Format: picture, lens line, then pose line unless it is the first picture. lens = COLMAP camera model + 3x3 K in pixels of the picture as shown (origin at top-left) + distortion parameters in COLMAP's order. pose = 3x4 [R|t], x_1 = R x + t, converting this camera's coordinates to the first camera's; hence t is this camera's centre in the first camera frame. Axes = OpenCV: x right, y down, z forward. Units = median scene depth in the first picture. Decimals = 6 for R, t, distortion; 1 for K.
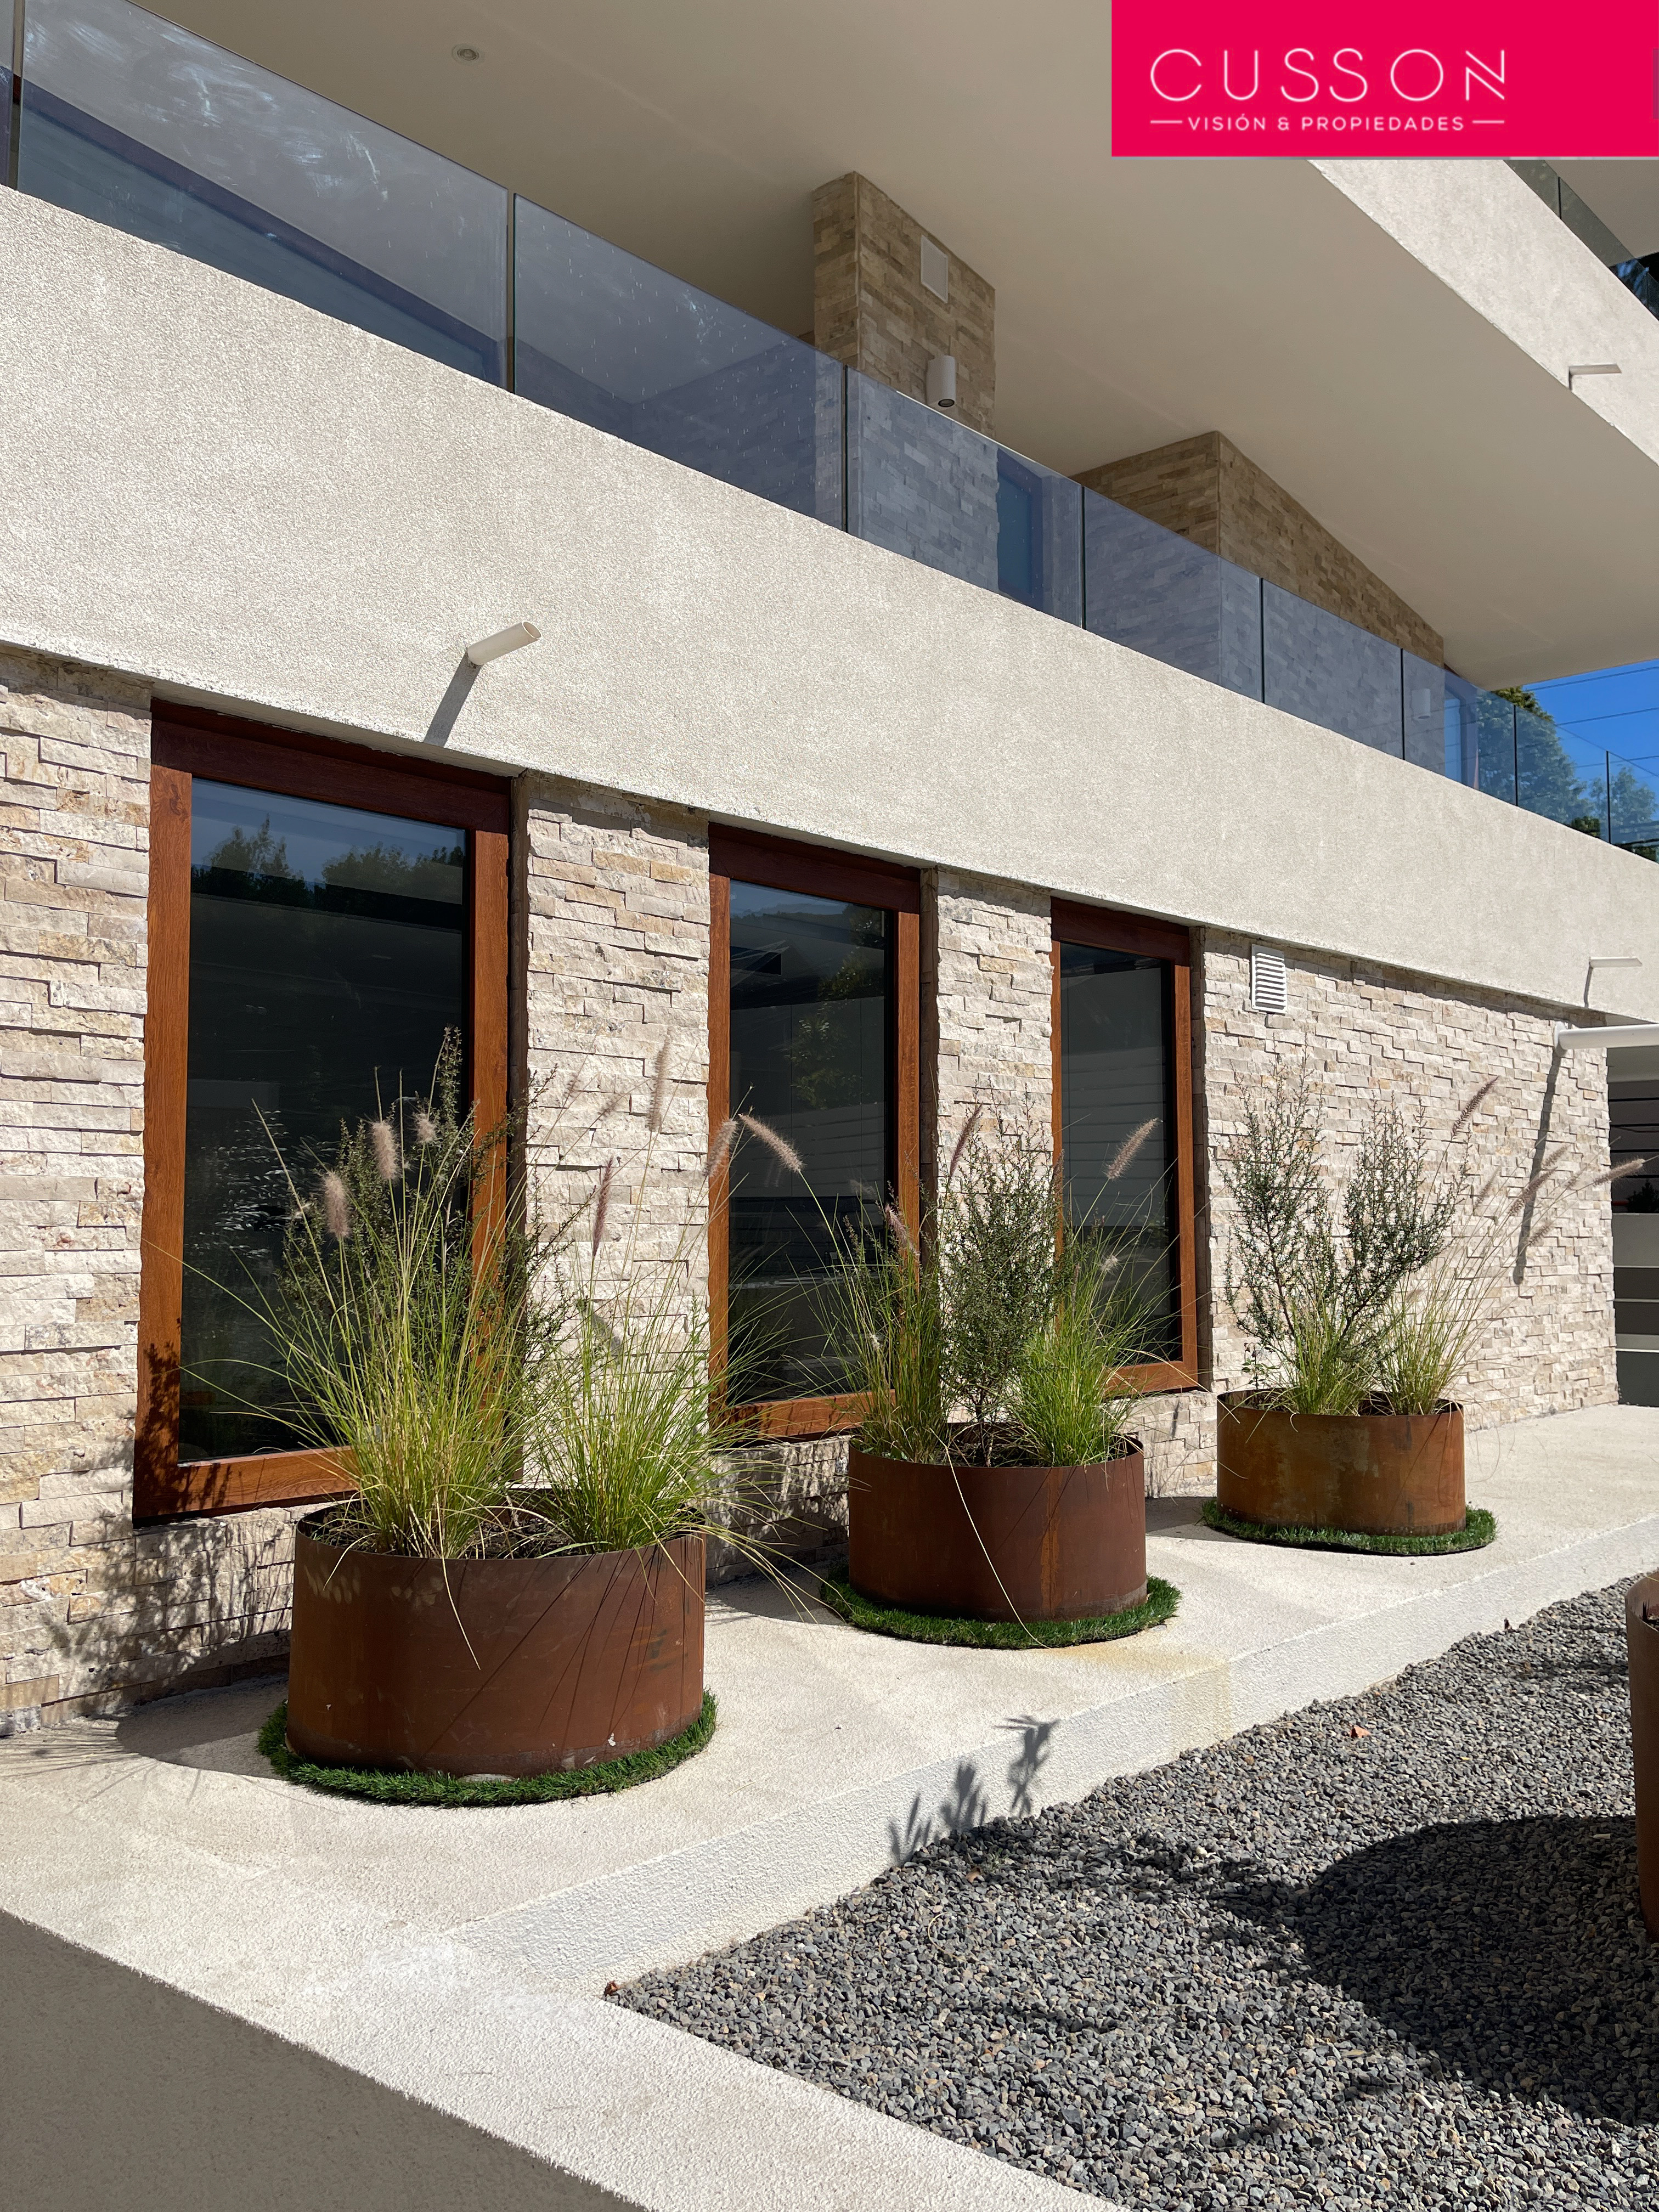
lens RADIAL K [[1599.3, 0, 836.6], [0, 1599.3, 1163.9], [0, 0, 1]] dist [0.072078, -0.092172]
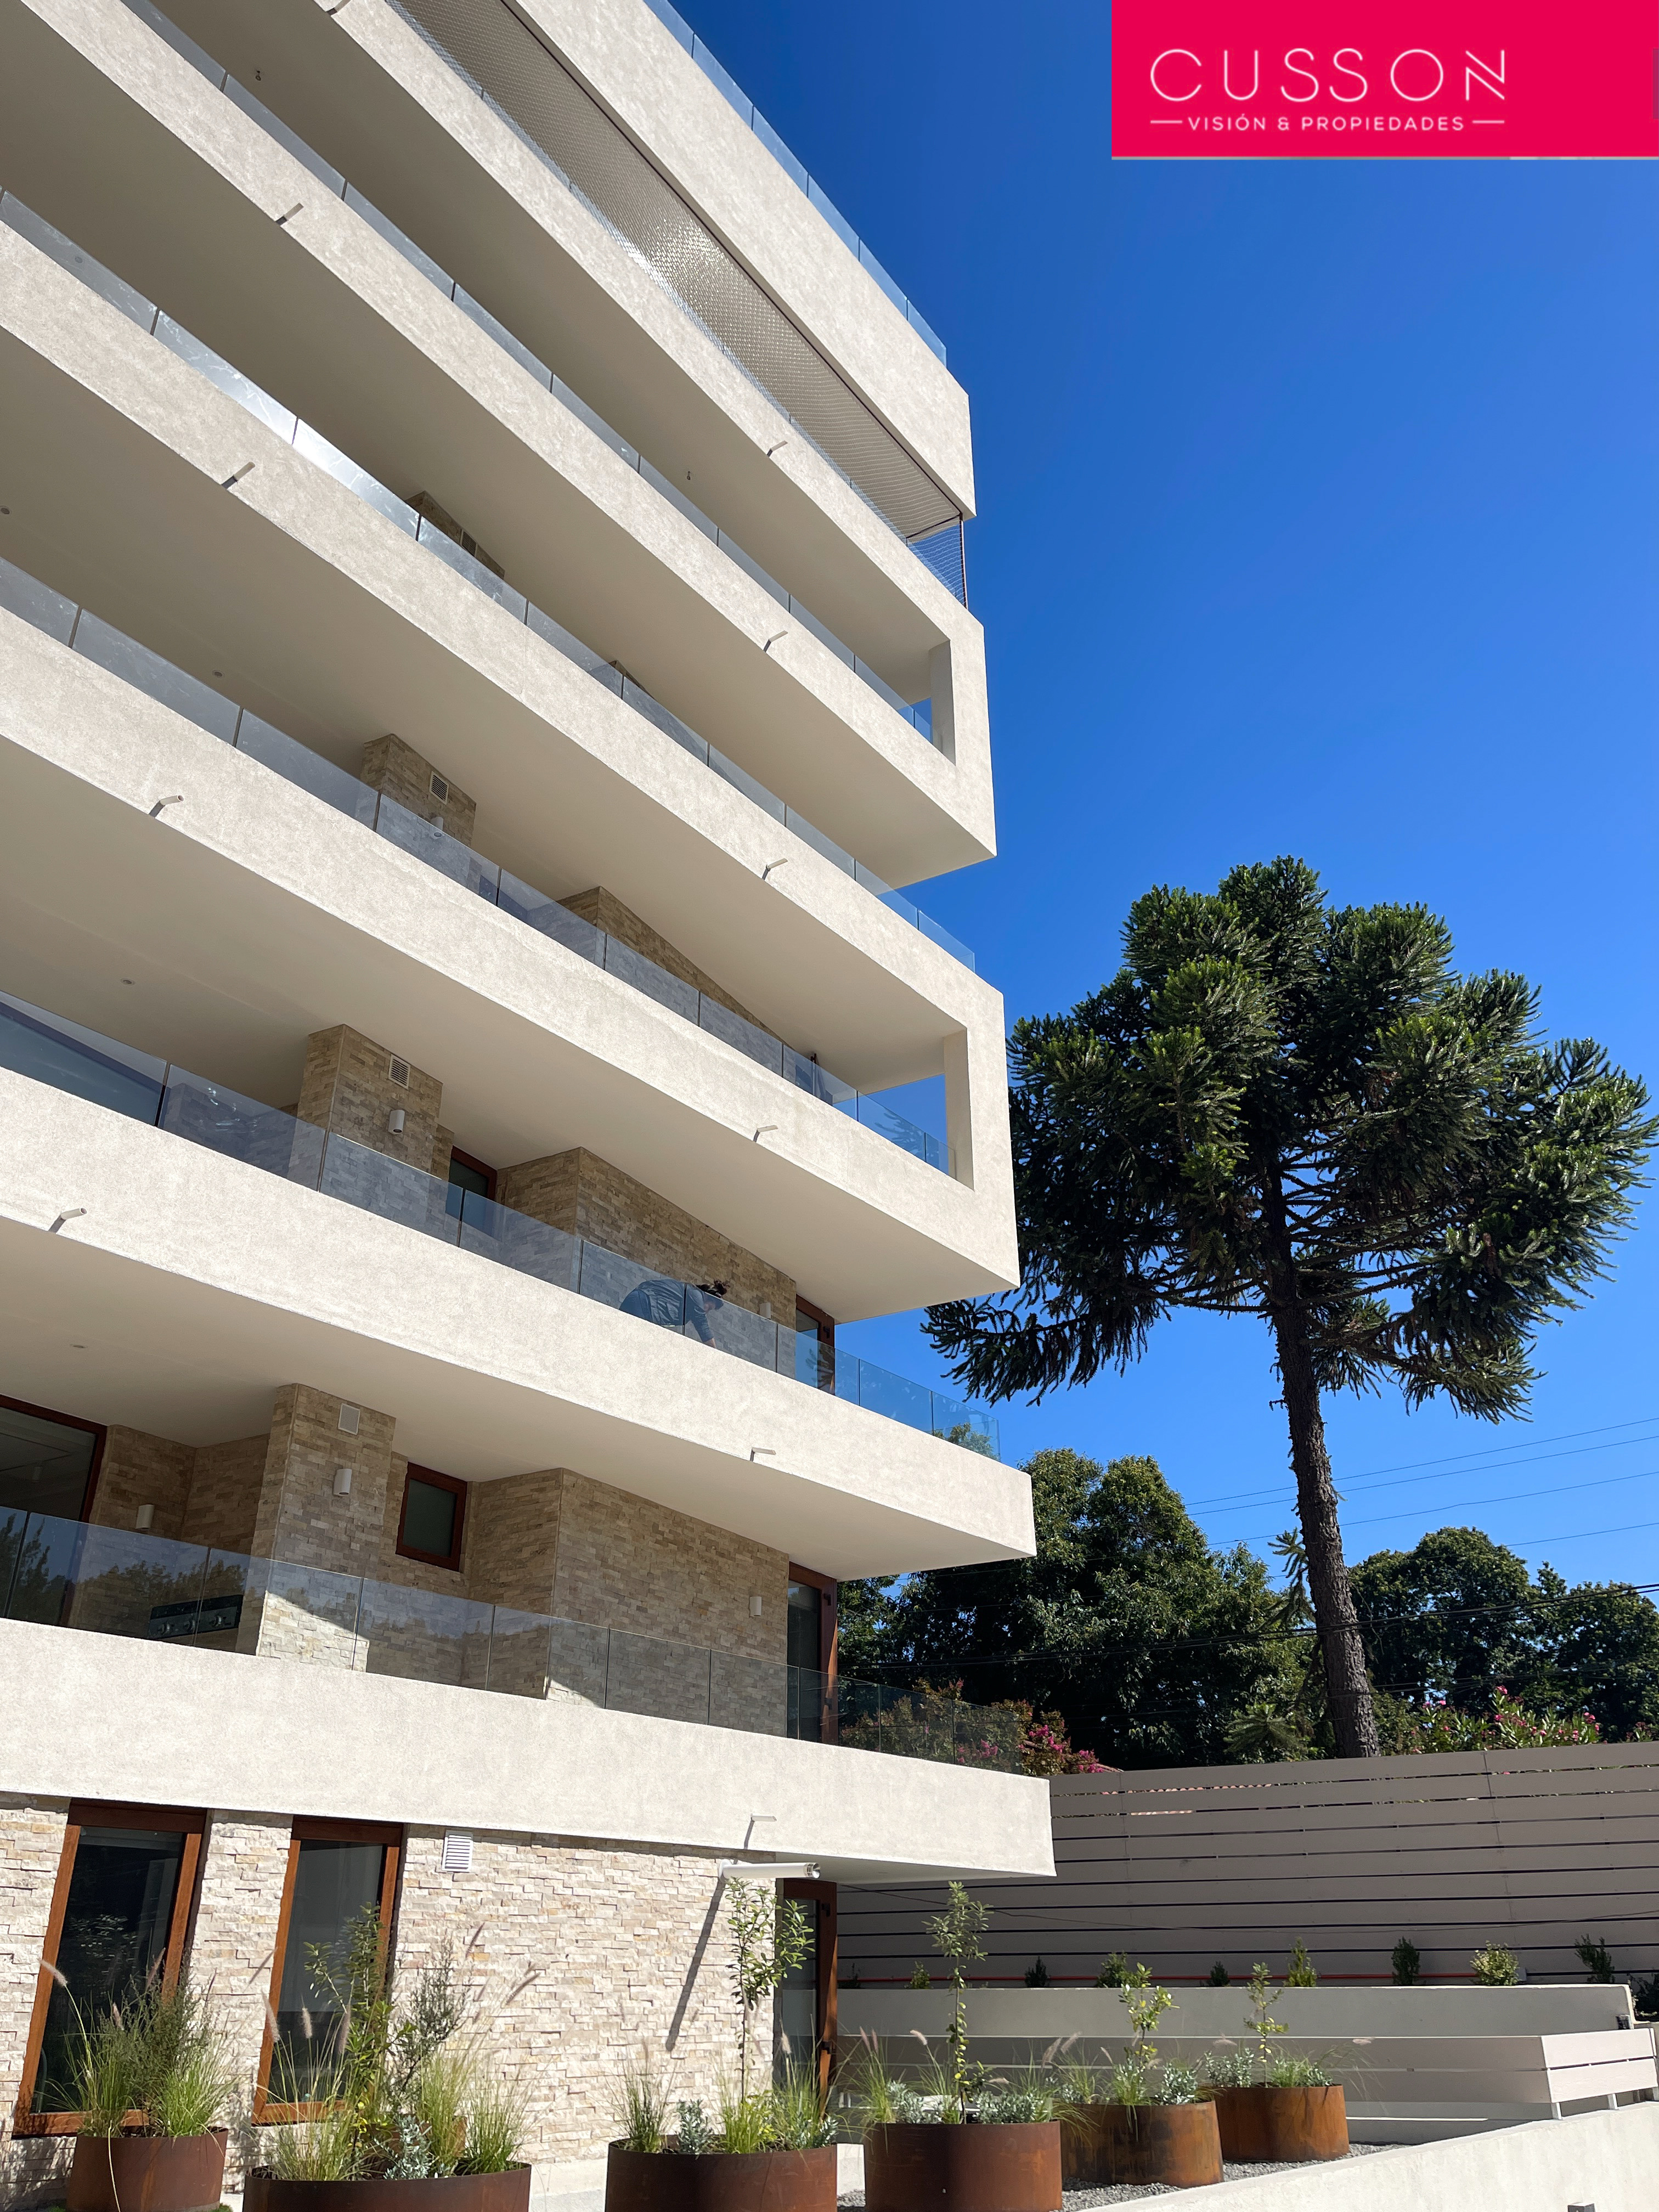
lens RADIAL K [[1599.3, 0, 836.6], [0, 1599.3, 1163.9], [0, 0, 1]] dist [0.072078, -0.092172]
pose [[0.989975, 0.053530, 0.130704, 0.382627], [0.007328, 0.904685, -0.426018, -0.035353], [-0.141051, 0.422705, 0.895223, -0.902555]]
